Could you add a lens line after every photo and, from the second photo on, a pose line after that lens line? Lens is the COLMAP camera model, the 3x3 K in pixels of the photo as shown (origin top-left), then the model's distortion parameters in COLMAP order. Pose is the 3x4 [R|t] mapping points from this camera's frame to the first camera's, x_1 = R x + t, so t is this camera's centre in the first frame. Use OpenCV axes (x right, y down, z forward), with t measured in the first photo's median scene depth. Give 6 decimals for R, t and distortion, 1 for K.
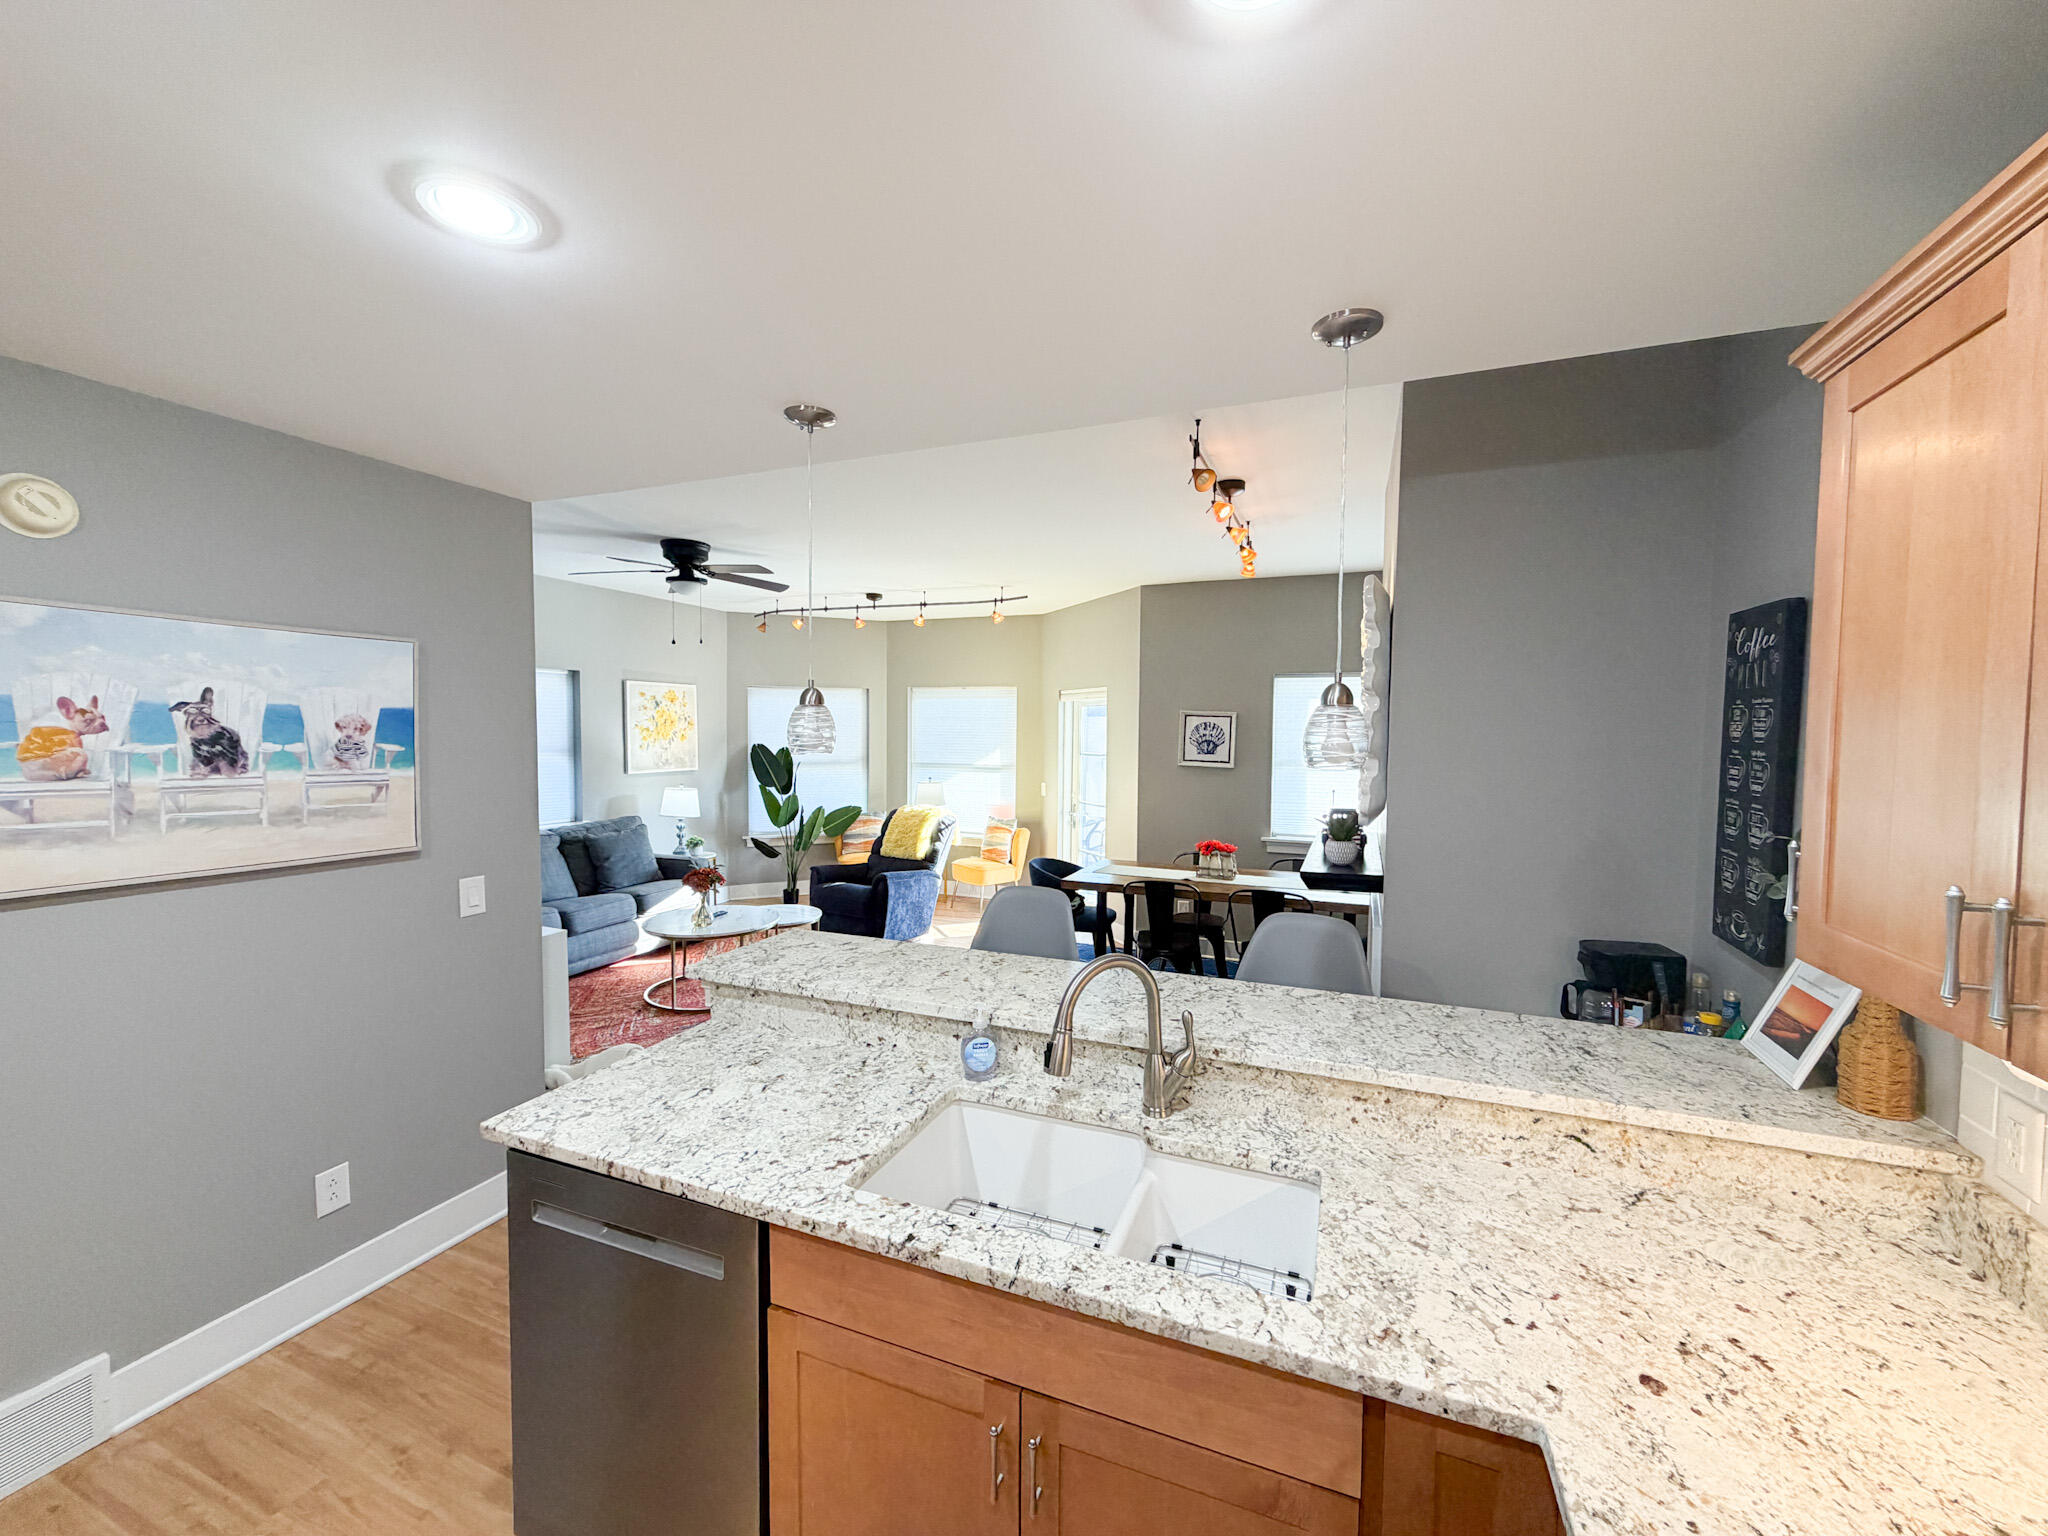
lens RADIAL K [[813.9, 0, 1025.0], [0, 813.9, 774.6], [0, 0, 1]] dist [-0.003438, 0.000267]
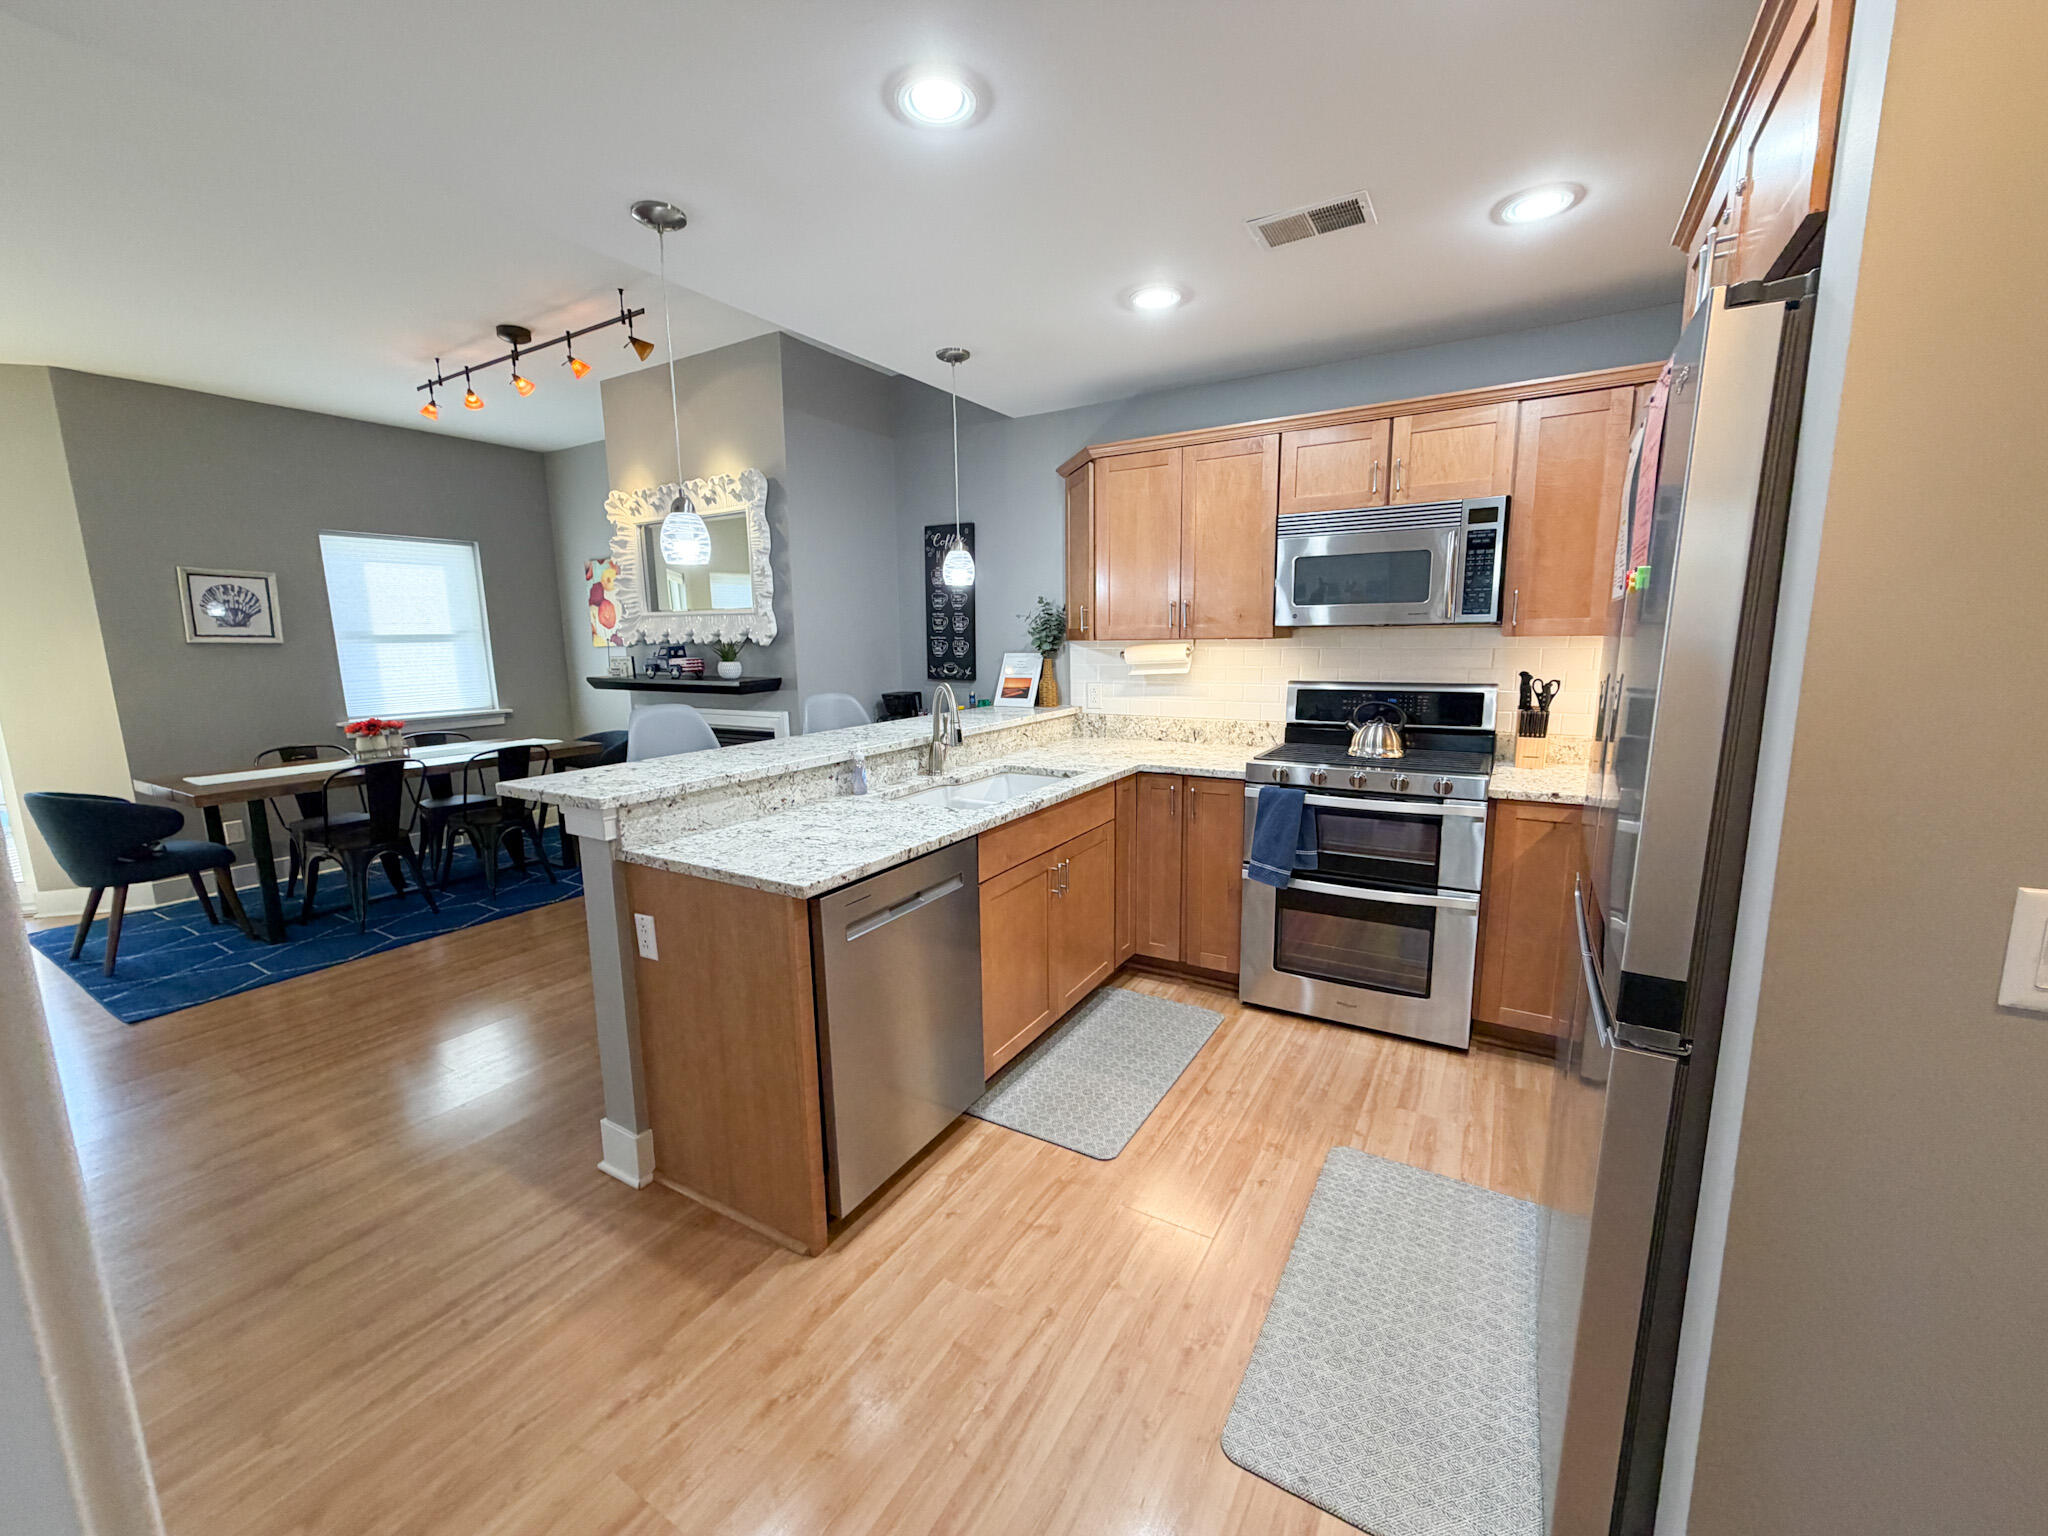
lens RADIAL K [[813.9, 0, 1020.6], [0, 813.9, 770.7], [0, 0, 1]] dist [-0.003438, 0.000267]
pose [[0.157182, -0.177124, 0.971556, -1.287603], [0.069652, 0.983323, 0.168001, 0.094432], [-0.985110, 0.041264, 0.166898, 0.420444]]
